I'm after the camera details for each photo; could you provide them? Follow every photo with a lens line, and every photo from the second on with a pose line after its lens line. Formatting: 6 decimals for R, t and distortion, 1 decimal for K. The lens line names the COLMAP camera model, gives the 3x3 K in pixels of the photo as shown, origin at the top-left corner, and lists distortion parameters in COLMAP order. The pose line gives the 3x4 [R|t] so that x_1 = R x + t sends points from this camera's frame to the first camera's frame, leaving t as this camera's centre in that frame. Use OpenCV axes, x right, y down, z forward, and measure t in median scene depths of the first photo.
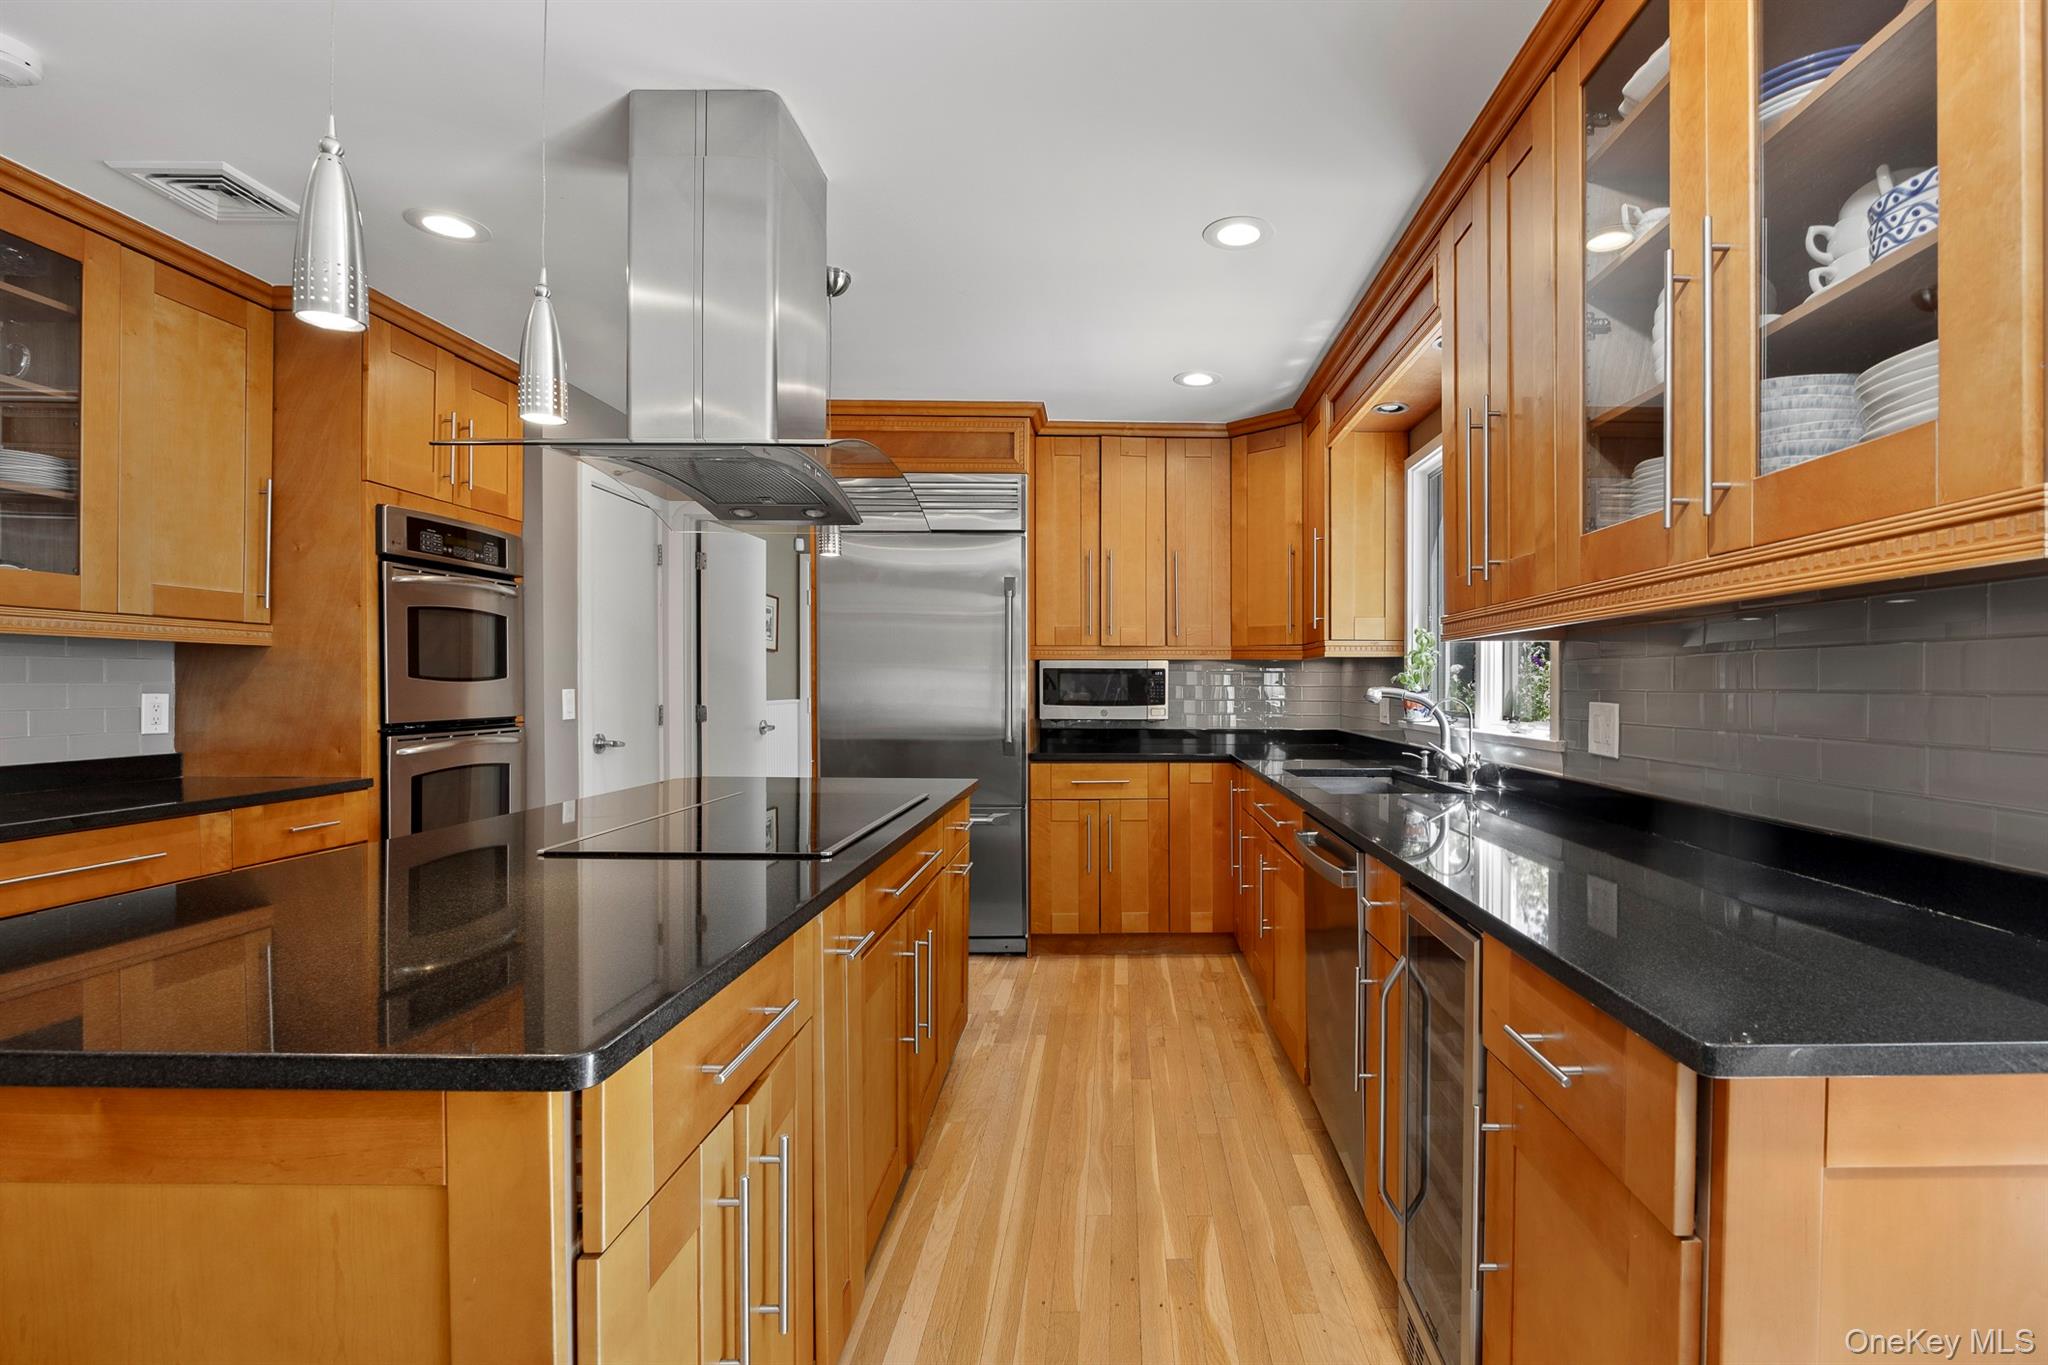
lens RADIAL K [[931.0, 0, 1140.2], [0, 931.0, 700.7], [0, 0, 1]] dist [-0.018210, 0.000025]
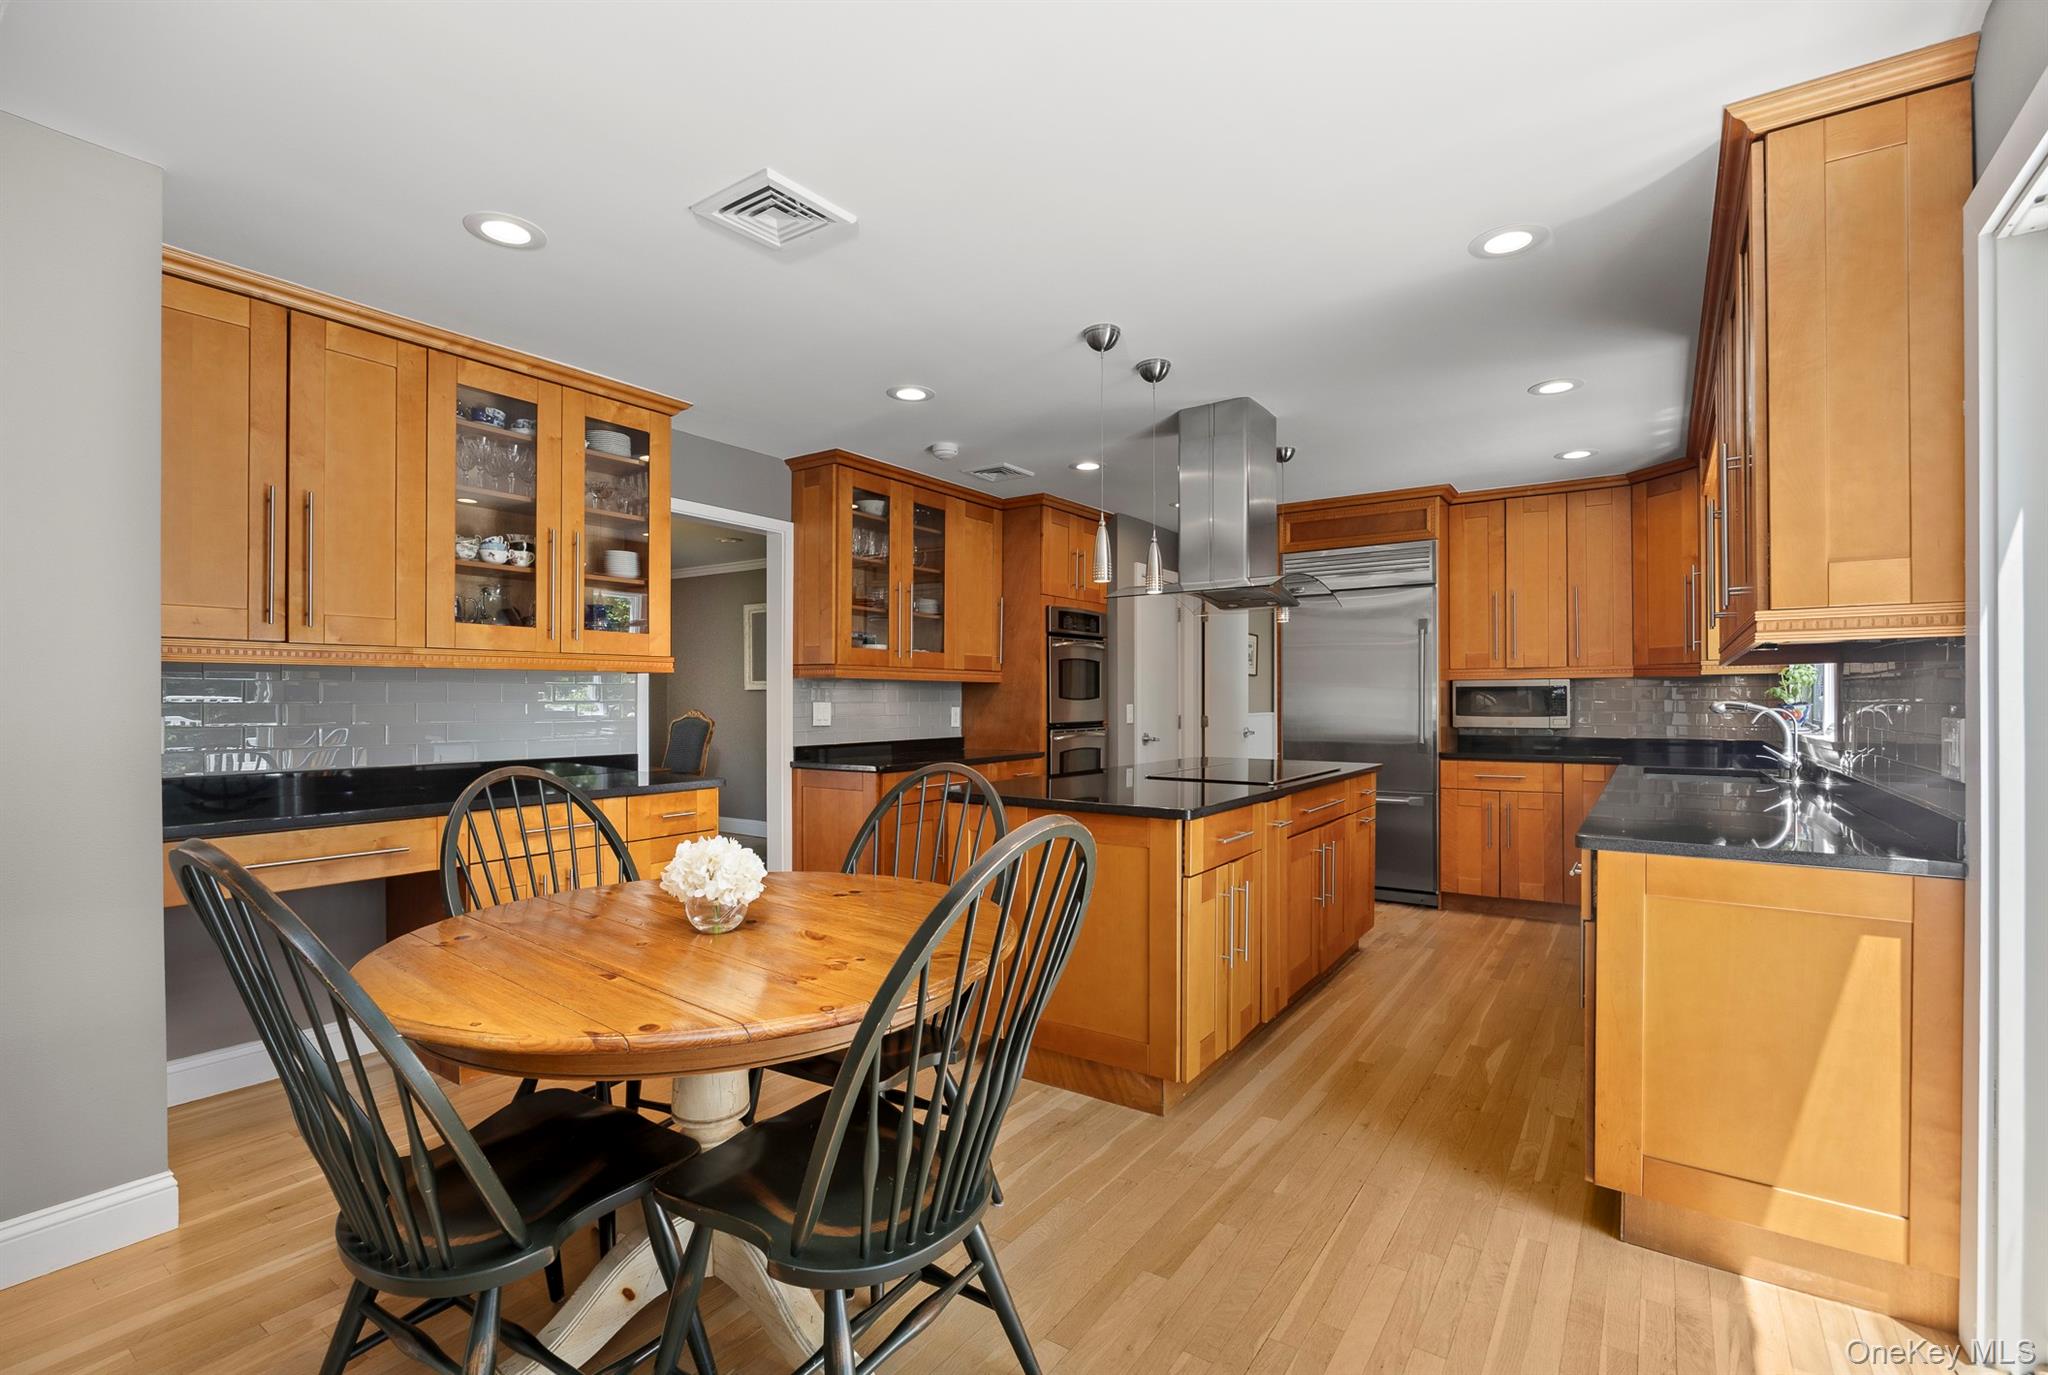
lens RADIAL K [[925.6, 0, 1023.9], [0, 925.6, 705.6], [0, 0, 1]] dist [-0.001857, -0.000282]
pose [[0.810448, -0.002120, -0.585807, 0.195353], [-0.003896, 0.999952, -0.009008, 0.005543], [0.585798, 0.009583, 0.810400, -0.456268]]
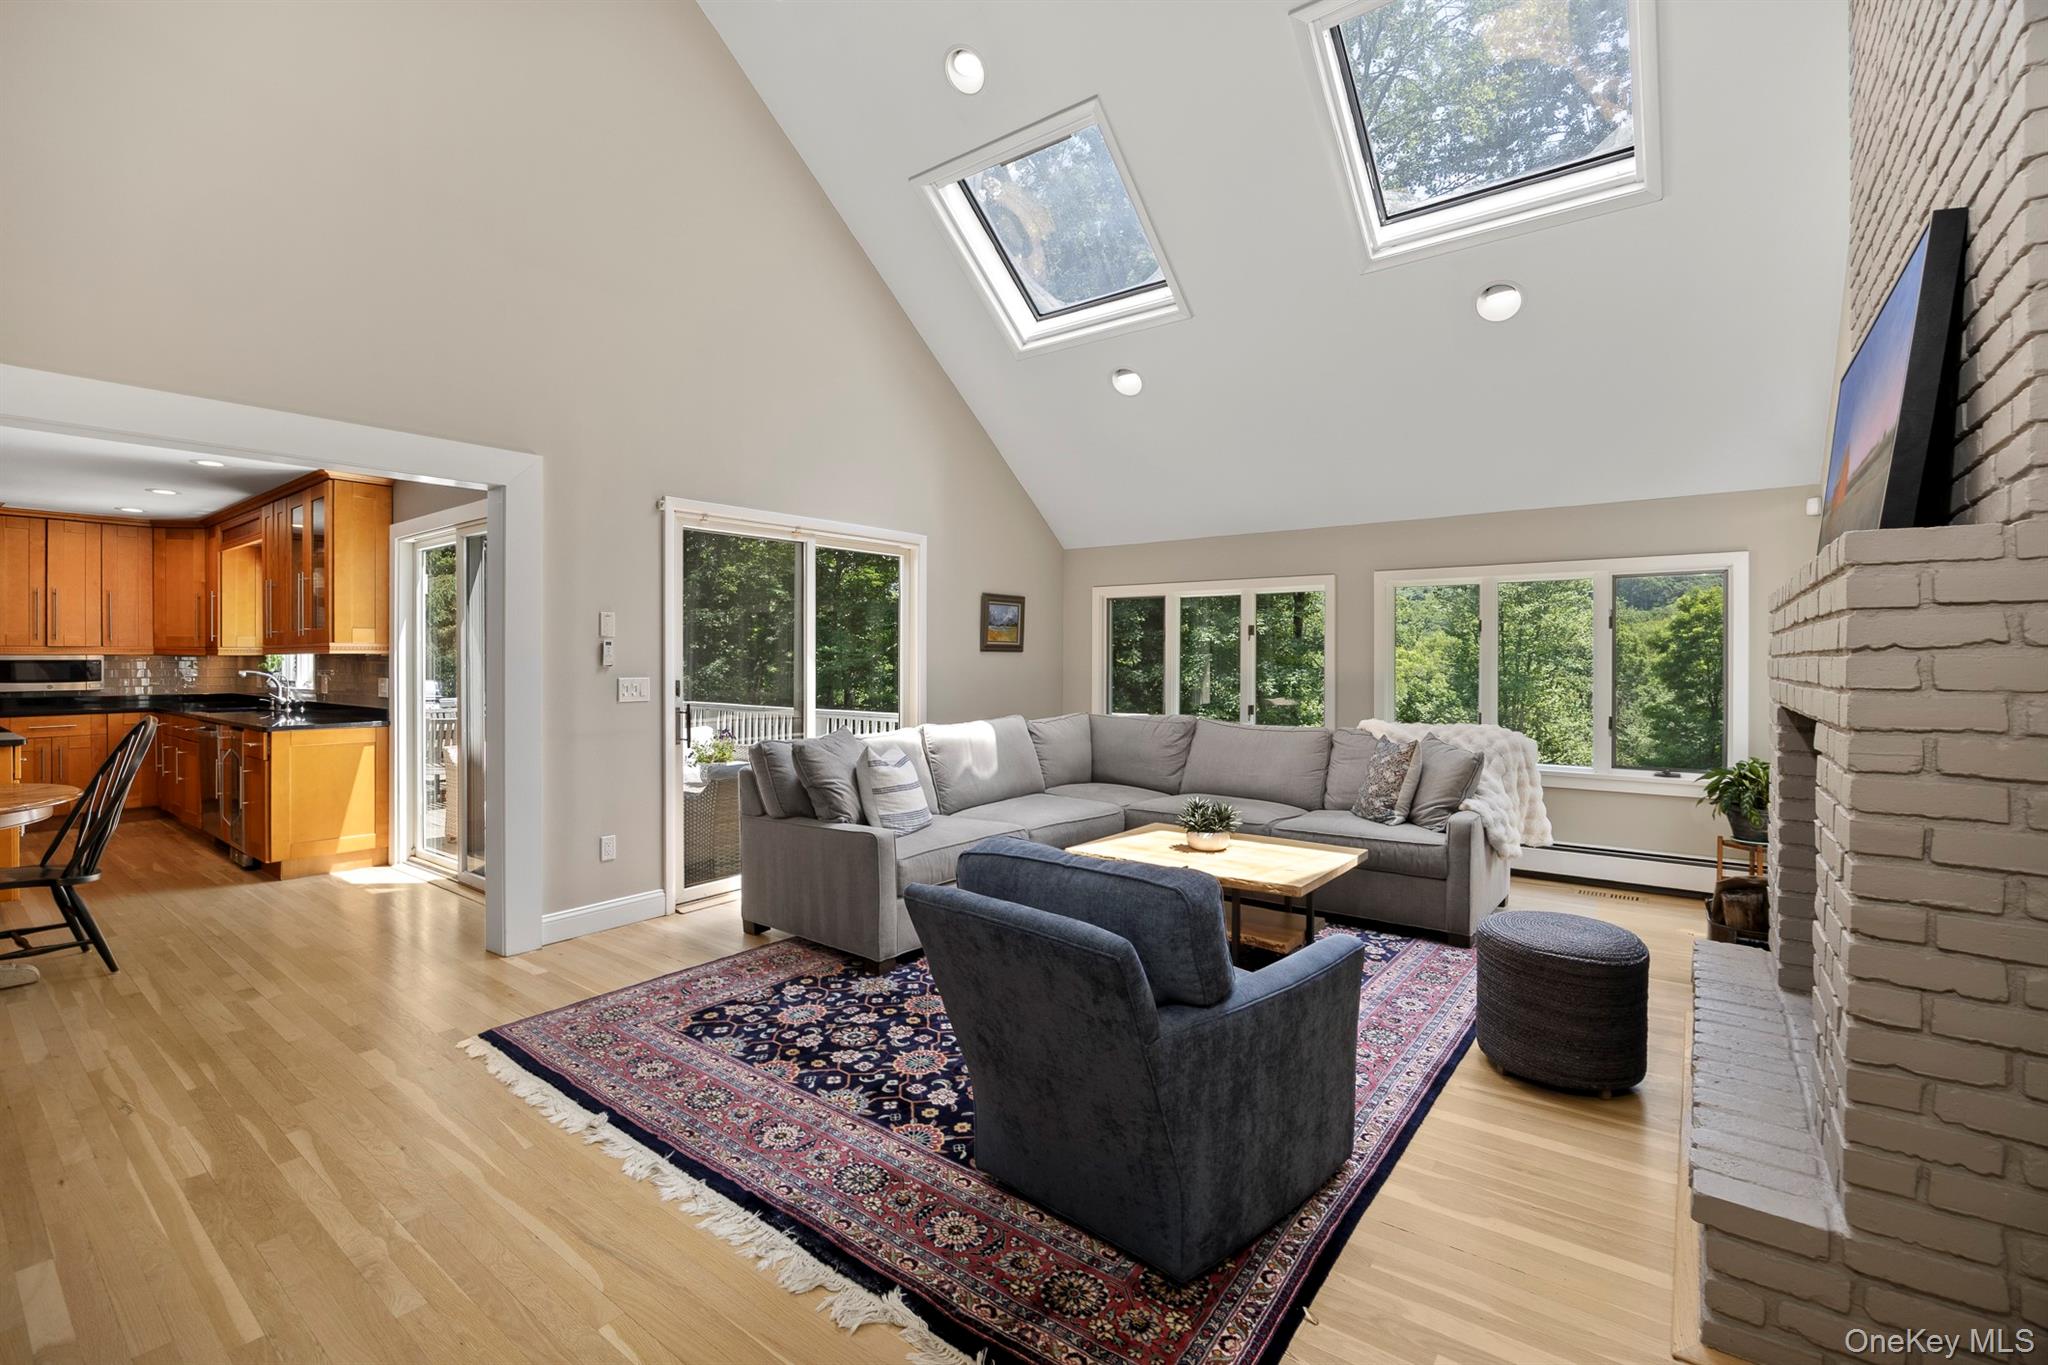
lens RADIAL K [[882.2, 0, 1026.2], [0, 882.2, 656.2], [0, 0, 1]] dist [-0.020571, -0.000146]
pose [[0.618182, -0.003358, 0.786028, -0.204266], [0.015490, 0.999849, -0.007911, -0.003267], [-0.785882, 0.017066, 0.618140, -1.612186]]
